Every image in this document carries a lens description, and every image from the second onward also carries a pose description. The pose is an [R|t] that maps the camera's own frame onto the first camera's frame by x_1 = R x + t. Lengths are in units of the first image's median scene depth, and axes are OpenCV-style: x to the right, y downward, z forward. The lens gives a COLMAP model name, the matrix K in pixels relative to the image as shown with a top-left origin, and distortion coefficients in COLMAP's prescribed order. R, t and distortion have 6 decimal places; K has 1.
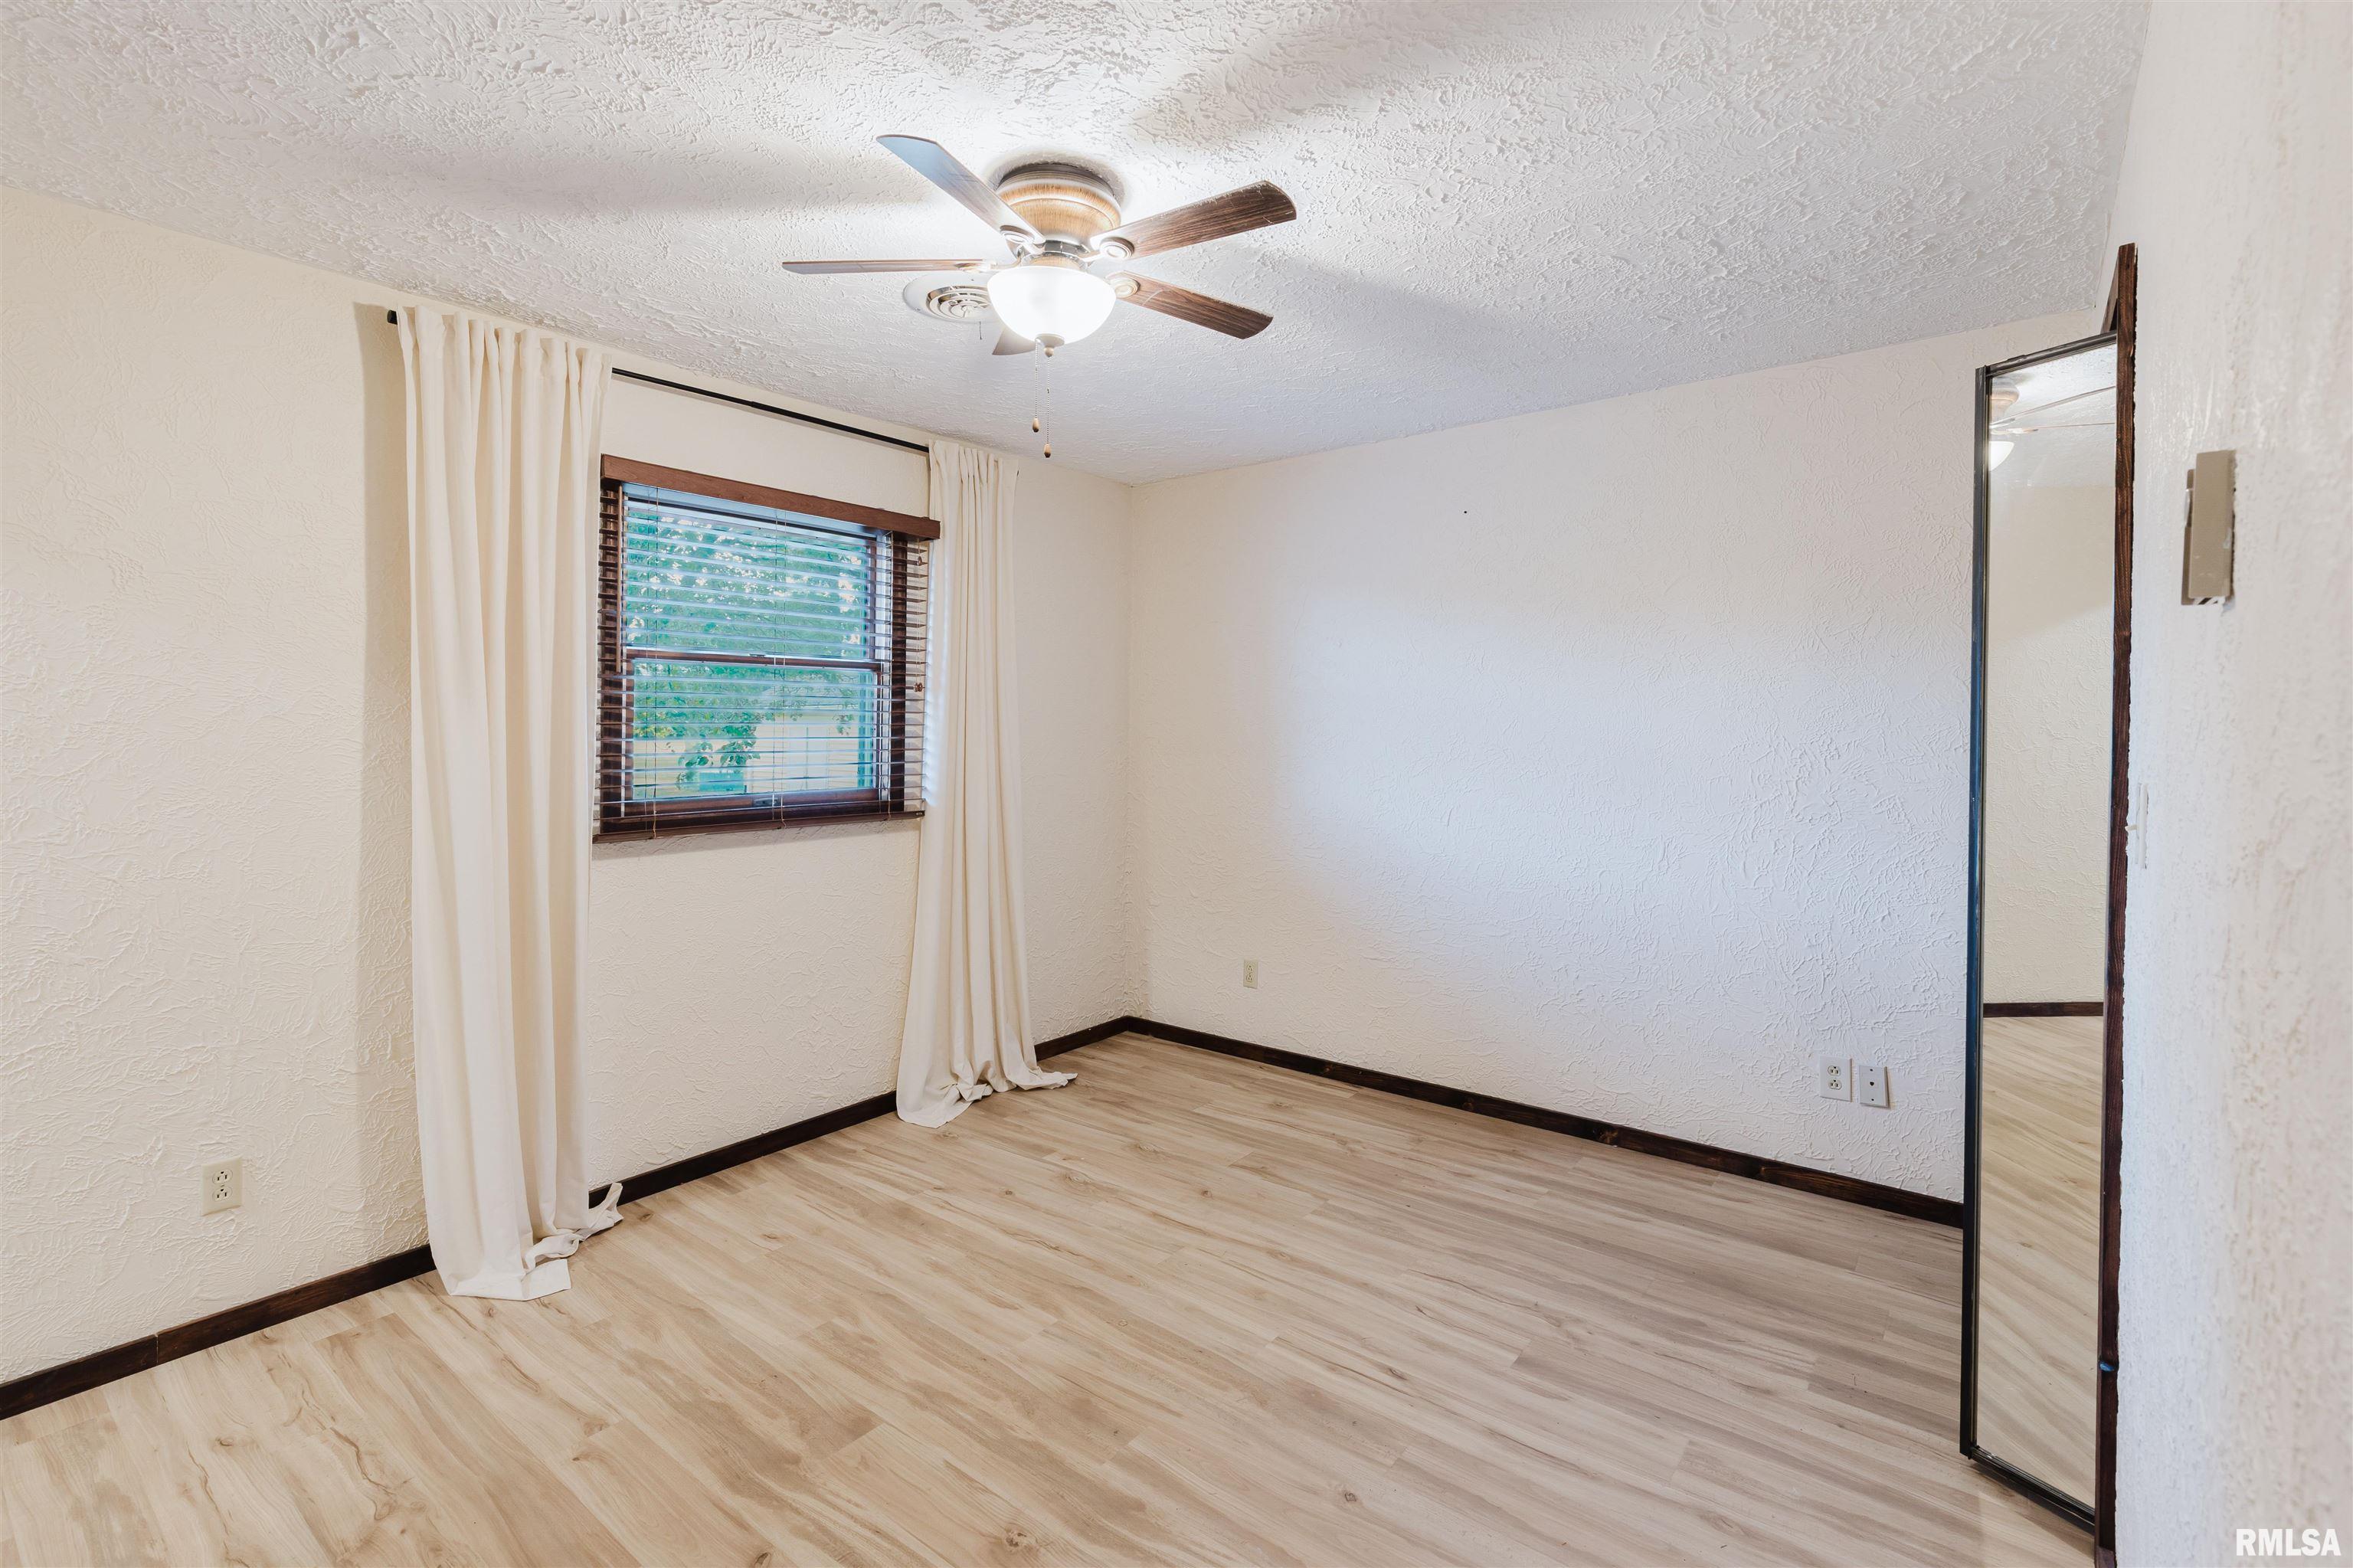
lens RADIAL K [[1054.2, 0, 1158.5], [0, 1054.2, 764.8], [0, 0, 1]] dist [0.012997, -0.001411]
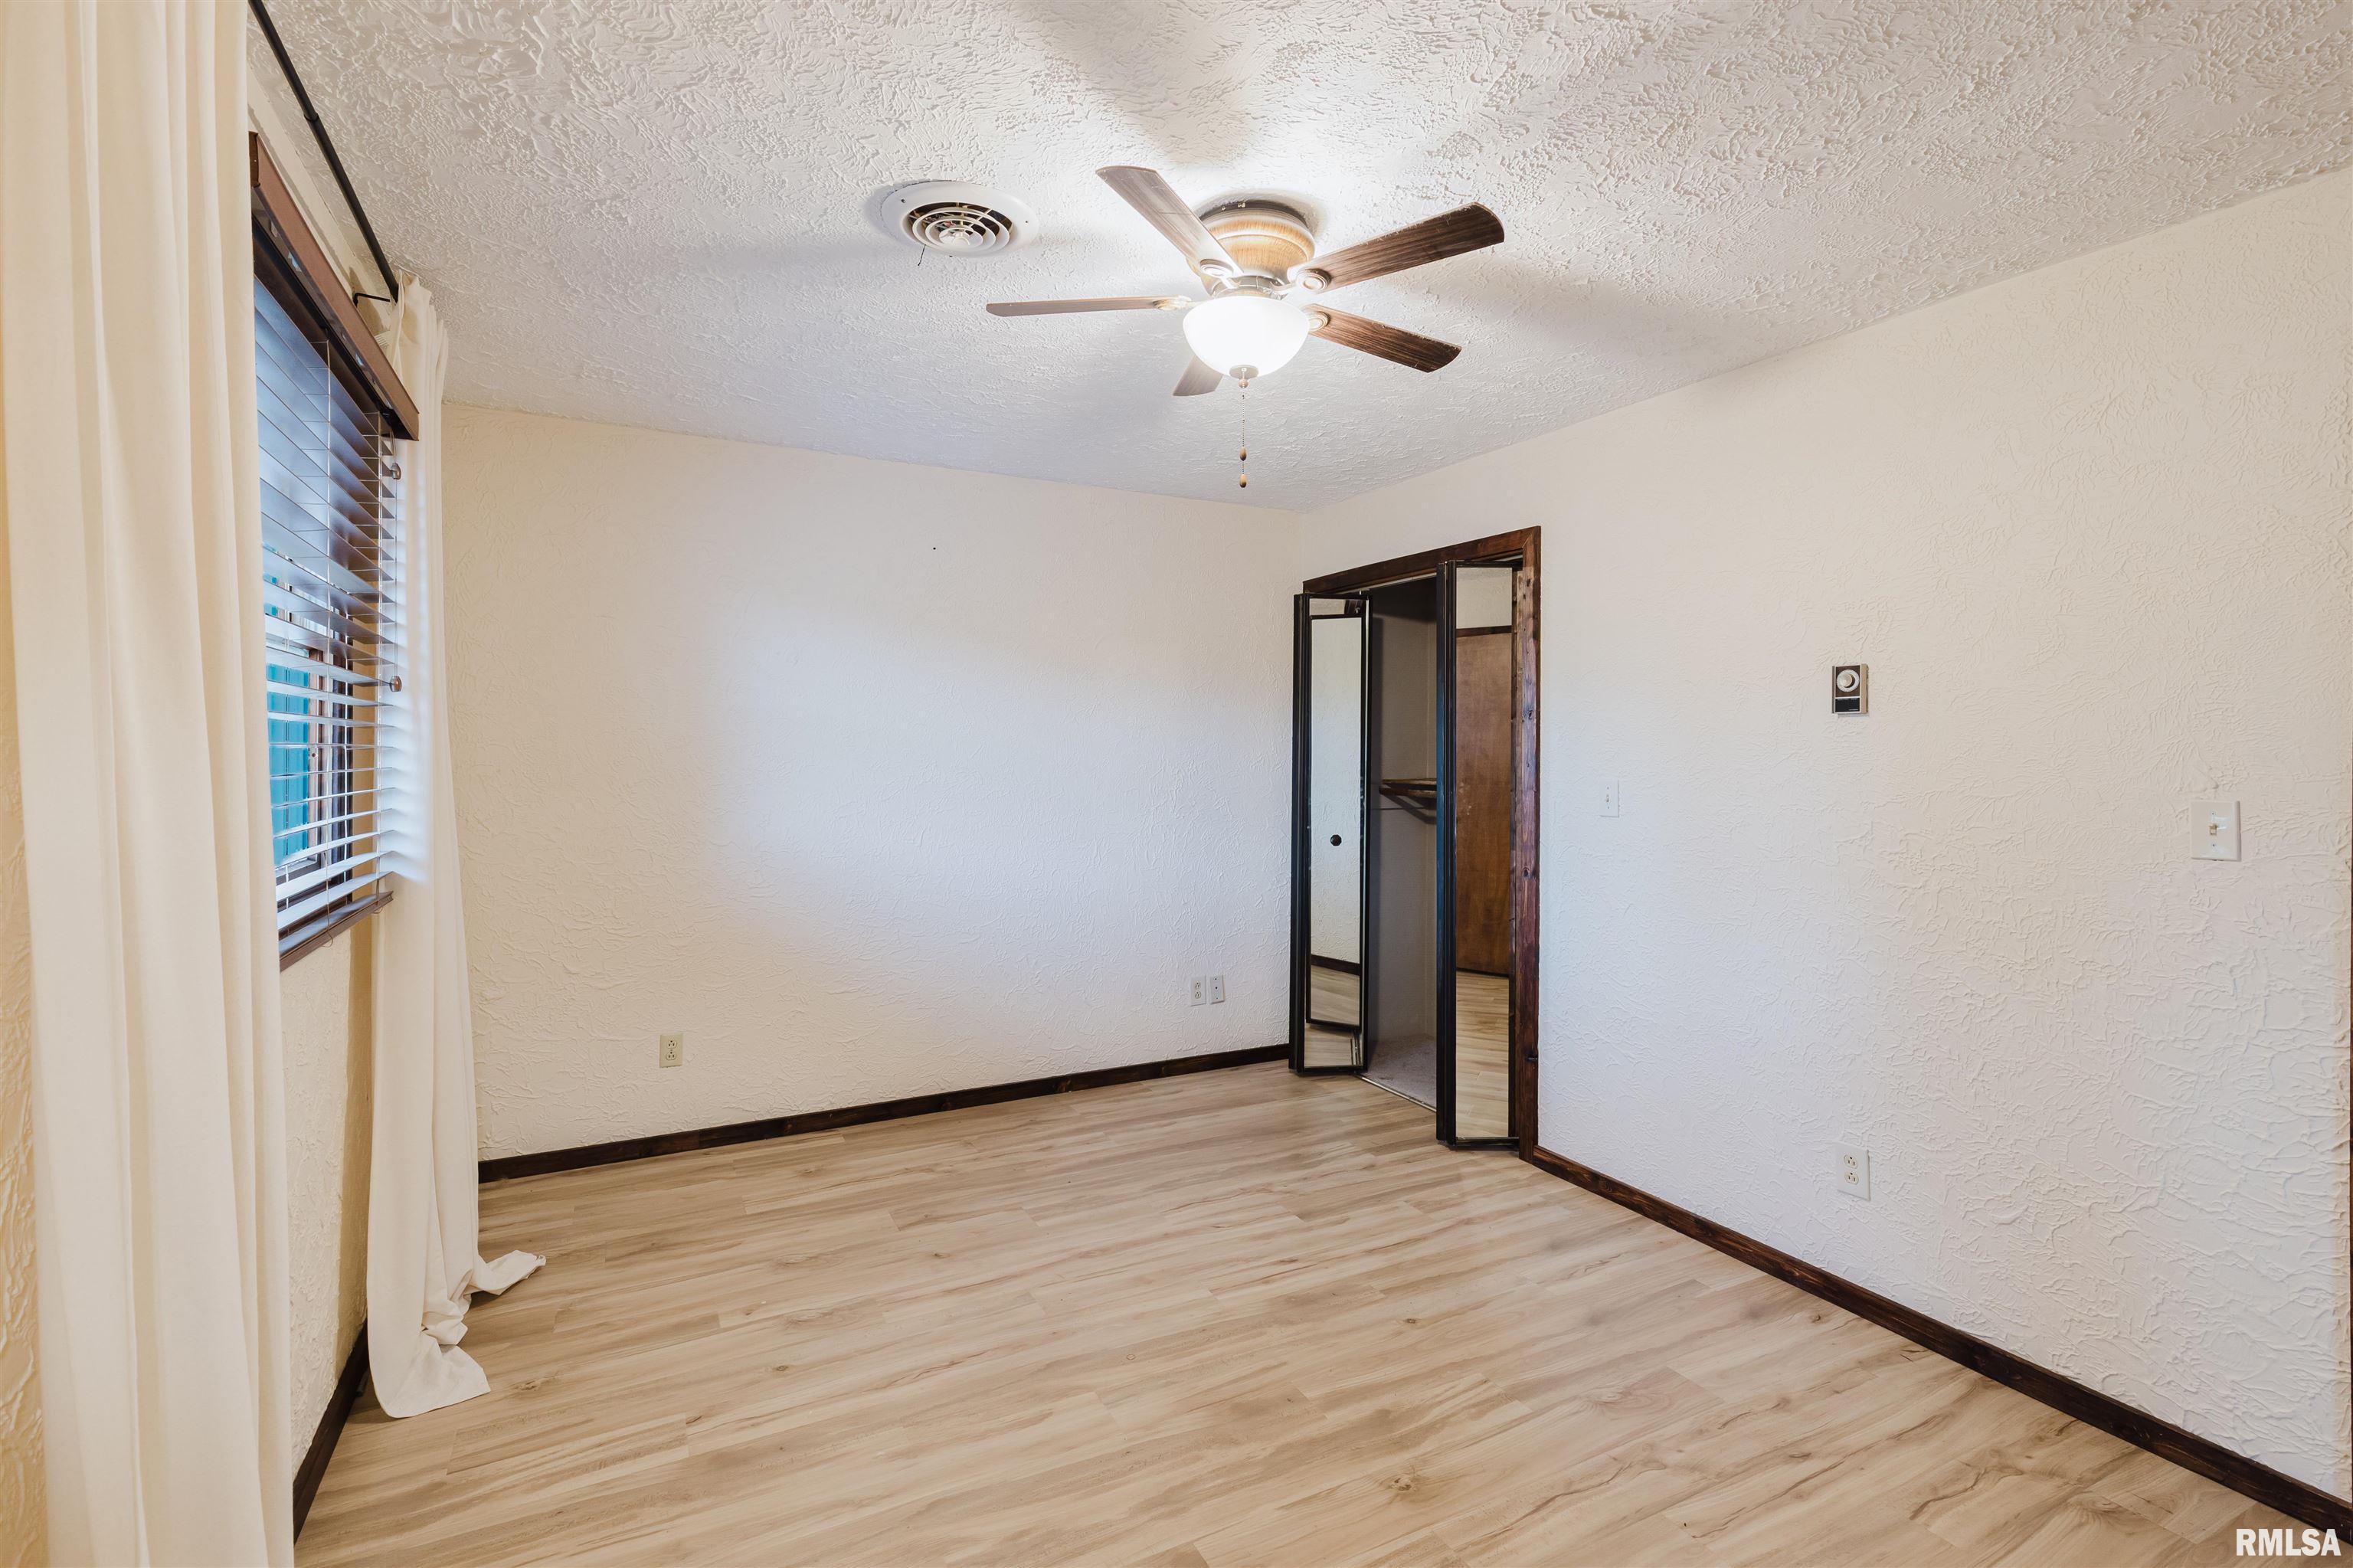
lens RADIAL K [[1054.2, 0, 1150.1], [0, 1054.2, 790.5], [0, 0, 1]] dist [0.012997, -0.001411]
pose [[0.421716, -0.032905, 0.906131, -0.773666], [0.029236, 0.999315, 0.022683, -0.019523], [-0.906256, 0.016926, 0.422389, 0.476483]]
